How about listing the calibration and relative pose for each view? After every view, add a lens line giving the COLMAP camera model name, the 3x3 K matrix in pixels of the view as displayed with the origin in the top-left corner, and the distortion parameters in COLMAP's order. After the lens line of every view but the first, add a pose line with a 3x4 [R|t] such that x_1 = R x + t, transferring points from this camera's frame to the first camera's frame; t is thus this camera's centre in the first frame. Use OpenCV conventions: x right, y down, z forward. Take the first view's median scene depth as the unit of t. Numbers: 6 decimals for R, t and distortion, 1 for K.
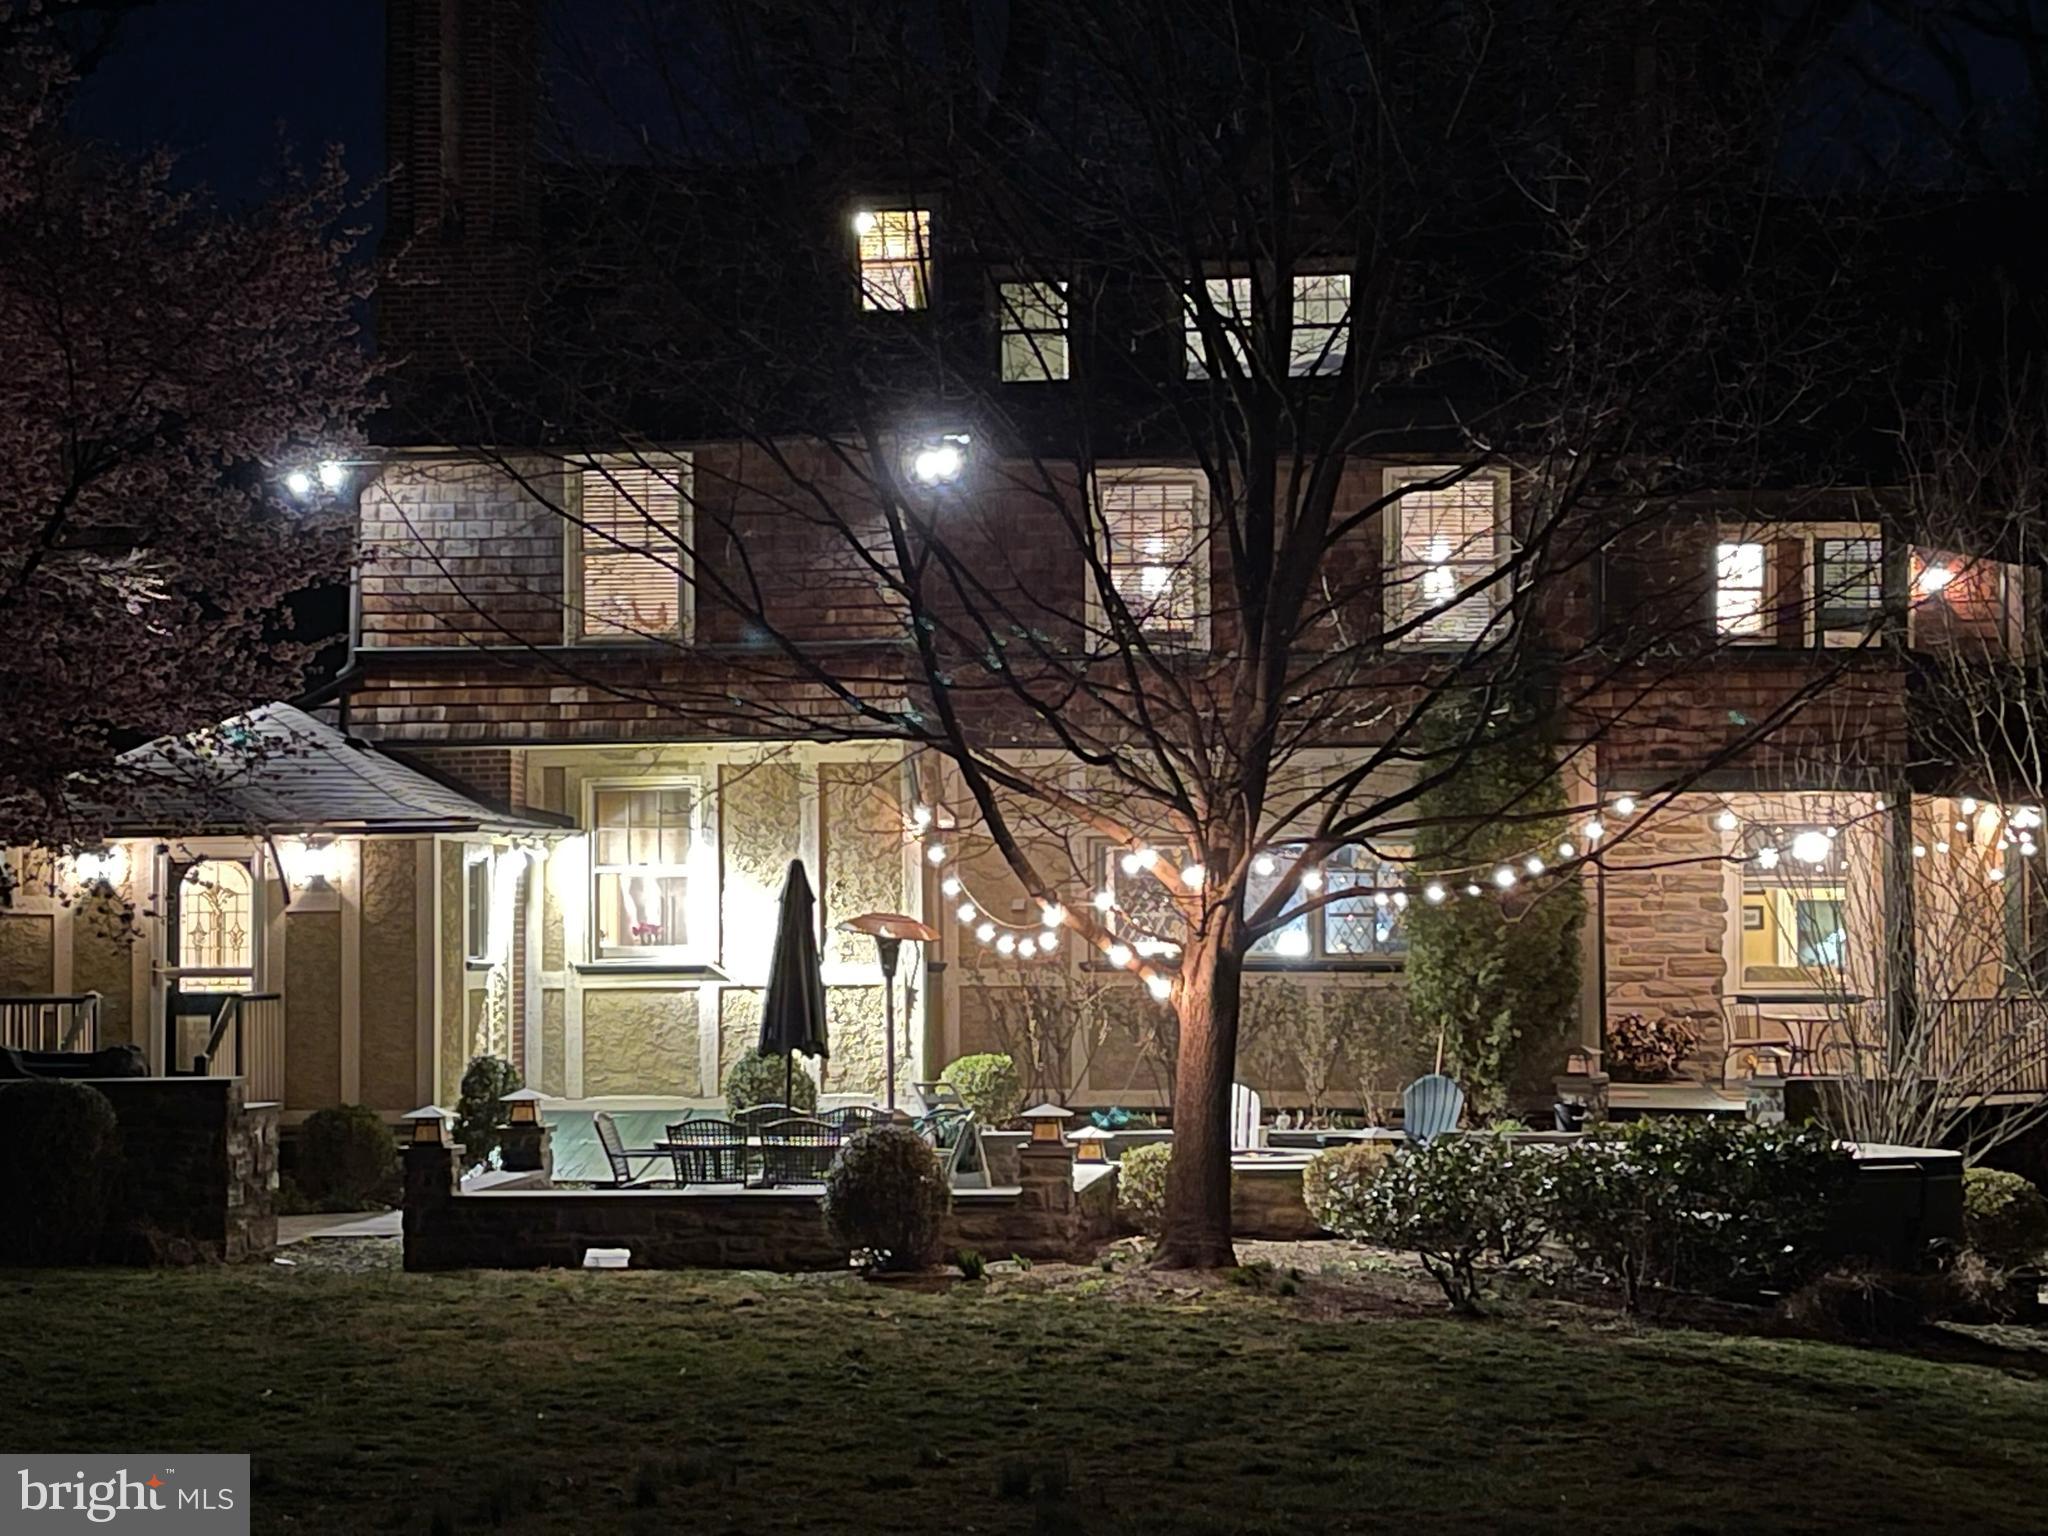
lens RADIAL K [[3771.5, 0, 1024.0], [0, 3771.5, 768.0], [0, 0, 1]] dist [0.065085, 0.178026]
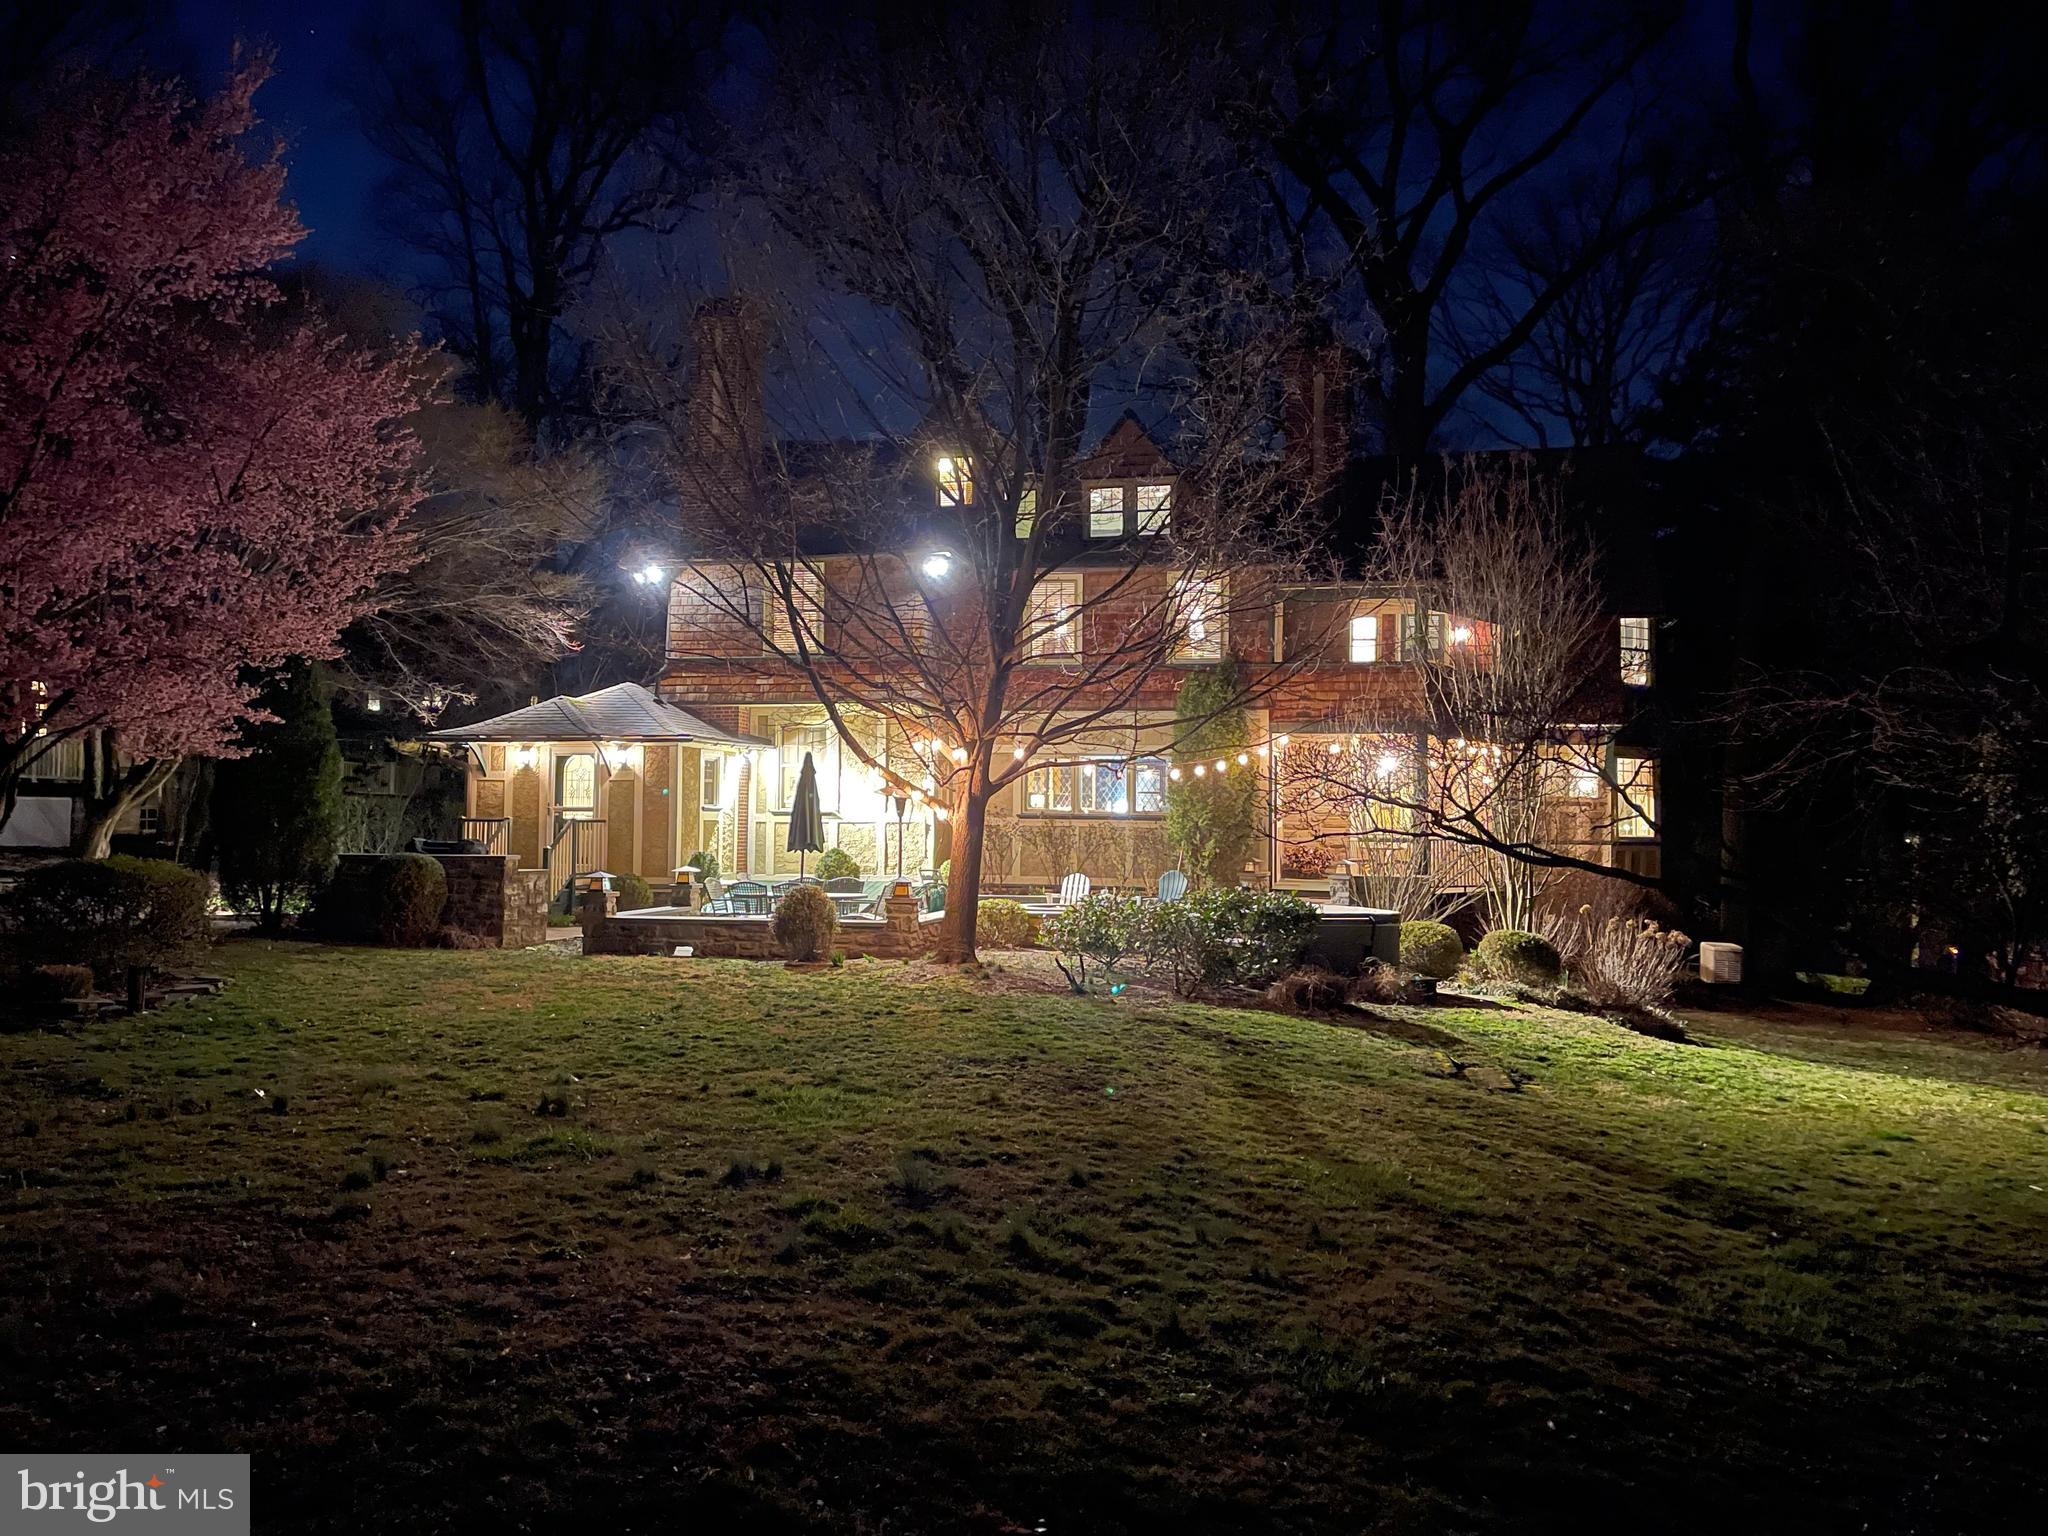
lens RADIAL K [[1533.7, 0, 1024.0], [0, 1533.7, 768.0], [0, 0, 1]] dist [0.050990, -0.000452]
pose [[0.994069, 0.012394, -0.108040, 0.115565], [-0.011548, 0.999898, 0.008453, 0.020606], [0.108134, -0.007156, 0.994111, 0.179451]]
